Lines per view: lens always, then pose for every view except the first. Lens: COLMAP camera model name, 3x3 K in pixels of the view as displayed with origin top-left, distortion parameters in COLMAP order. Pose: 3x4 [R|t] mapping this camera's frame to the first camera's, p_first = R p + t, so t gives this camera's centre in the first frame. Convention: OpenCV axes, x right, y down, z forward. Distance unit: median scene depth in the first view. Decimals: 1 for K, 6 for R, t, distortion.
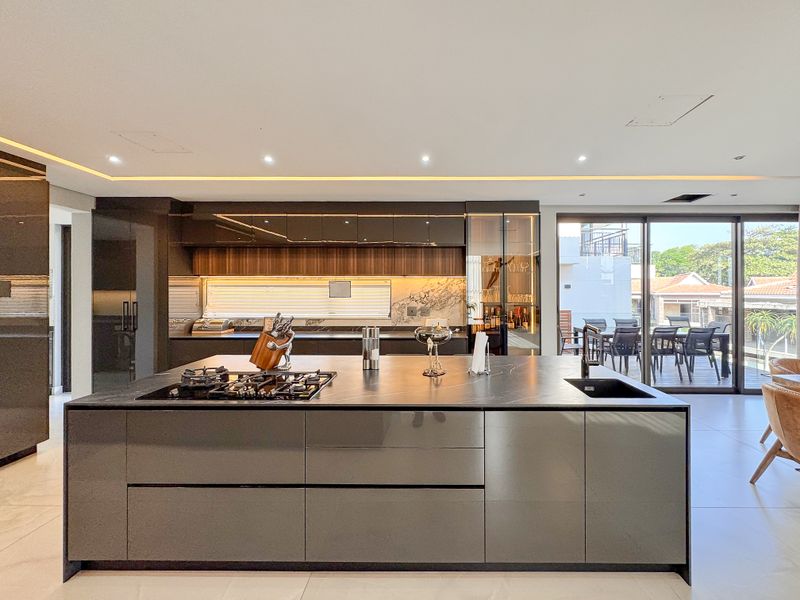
lens RADIAL K [[316.2, 0, 397.1], [0, 316.2, 297.3], [0, 0, 1]] dist [-0.004534, 0.000184]
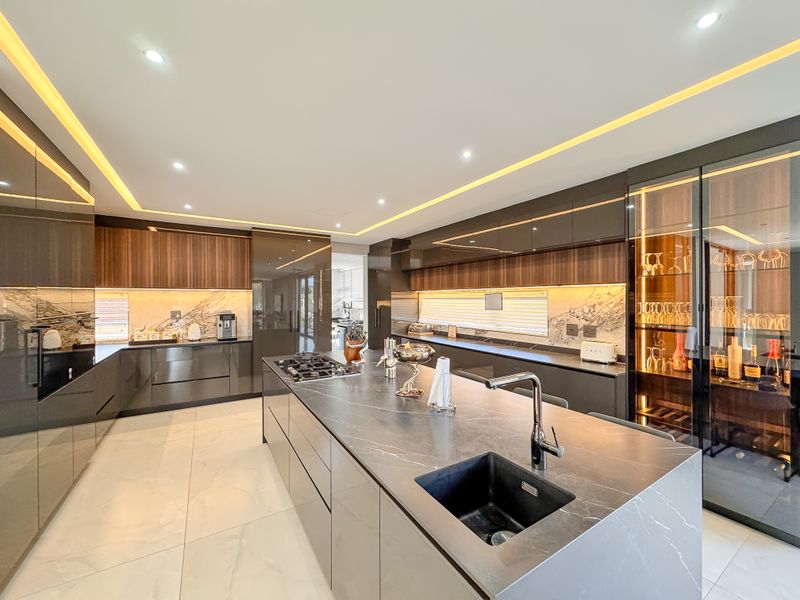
lens RADIAL K [[316.2, 0, 399.9], [0, 316.2, 300.0], [0, 0, 1]] dist [-0.004534, 0.000184]
pose [[0.527565, 0.000156, -0.849515, 0.496248], [-0.000153, 1.000000, 0.000089, -0.030157], [0.849515, 0.000083, 0.527565, 0.228877]]
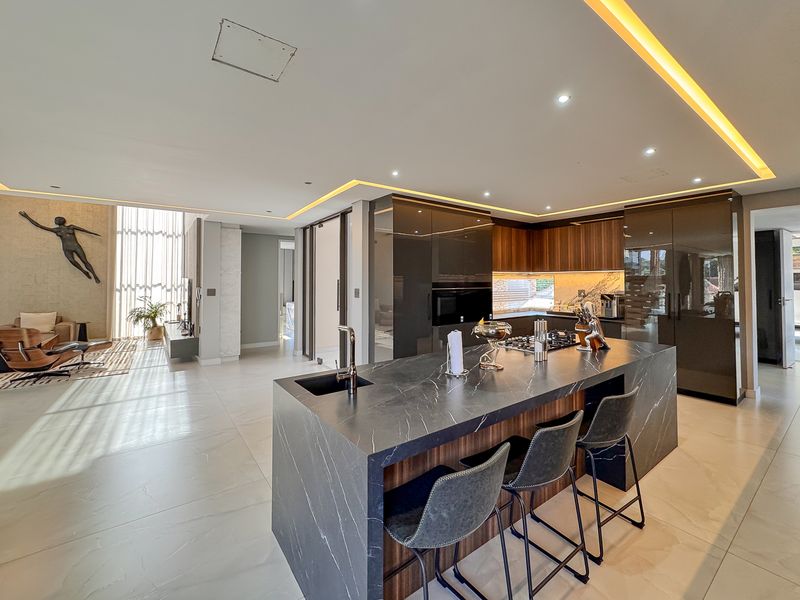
lens RADIAL K [[346.7, 0, 435.8], [0, 346.7, 274.3], [0, 0, 1]] dist [-0.001550, -0.000257]
pose [[-0.770113, -0.011260, -0.637808, 0.529496], [0.001785, 0.999802, -0.019806, -0.028292], [0.637905, -0.016391, -0.769941, 0.860450]]
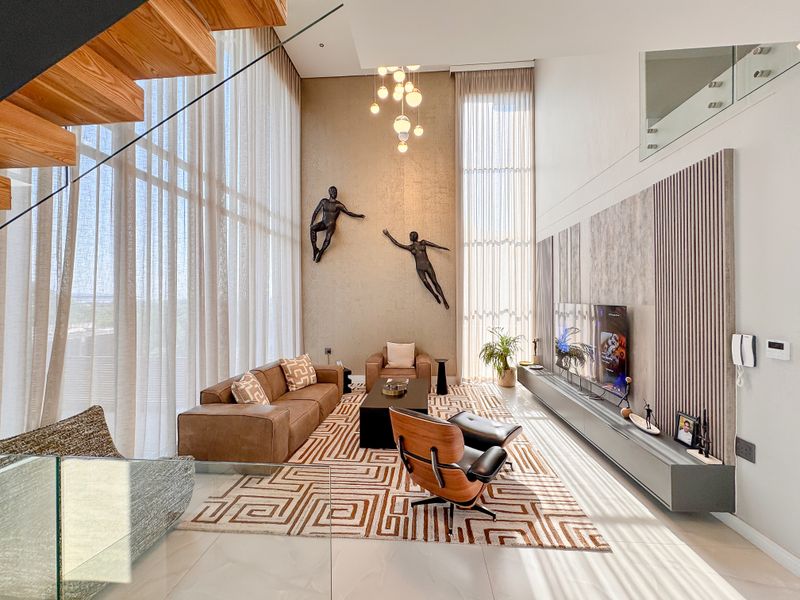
lens RADIAL K [[316.2, 0, 399.4], [0, 316.2, 299.1], [0, 0, 1]] dist [-0.004534, 0.000184]
pose [[-0.997590, 0.004004, 0.069267, 0.872688], [0.003676, 0.999981, -0.004853, -0.059022], [-0.069285, -0.004587, -0.997586, -0.407994]]
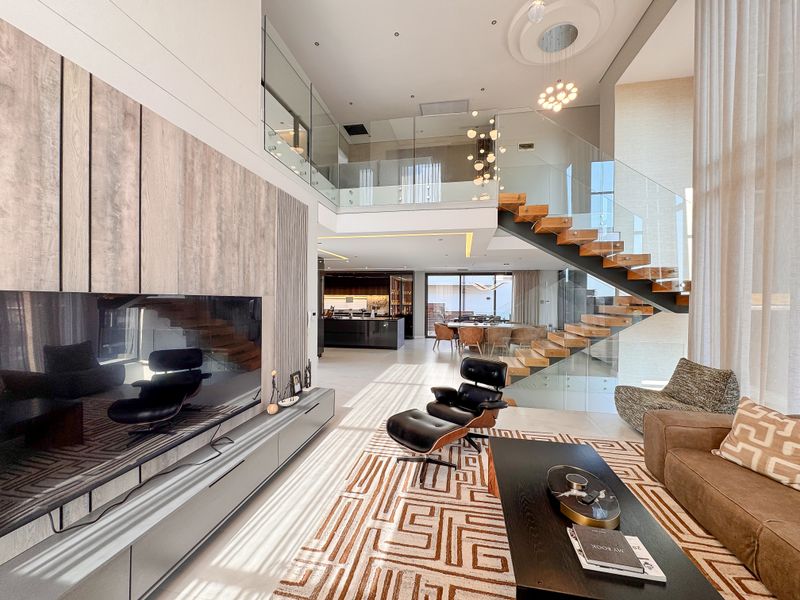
lens RADIAL K [[316.2, 0, 399.7], [0, 316.2, 300.1], [0, 0, 1]] dist [-0.004534, 0.000184]
pose [[0.984249, 0.008131, -0.176602, 0.795820], [-0.007064, 0.999953, 0.006671, -0.043875], [0.176648, -0.005318, 0.984260, -1.807628]]
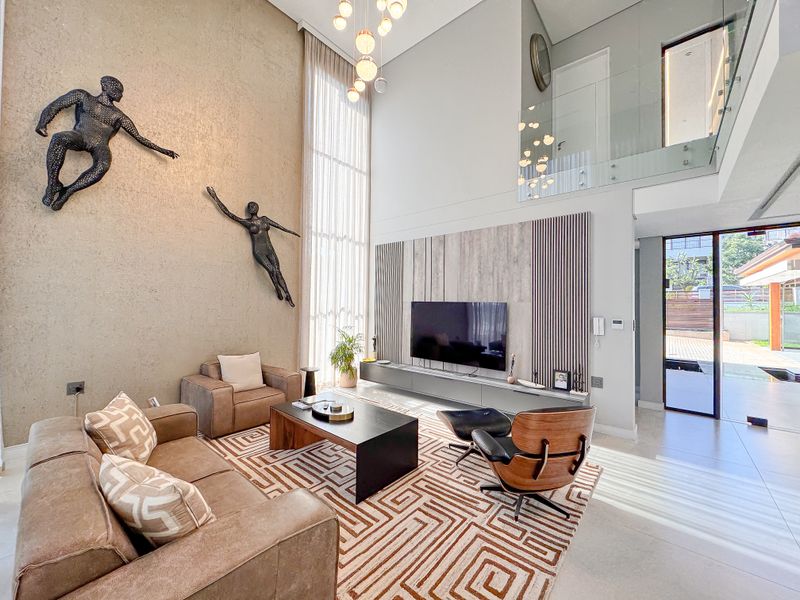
lens RADIAL K [[316.2, 0, 399.2], [0, 316.2, 298.9], [0, 0, 1]] dist [-0.004534, 0.000184]
pose [[-0.644020, -0.024841, -0.764605, 1.407777], [-0.012931, 0.999683, -0.021587, -0.029574], [0.764900, -0.004016, -0.644137, -0.795806]]
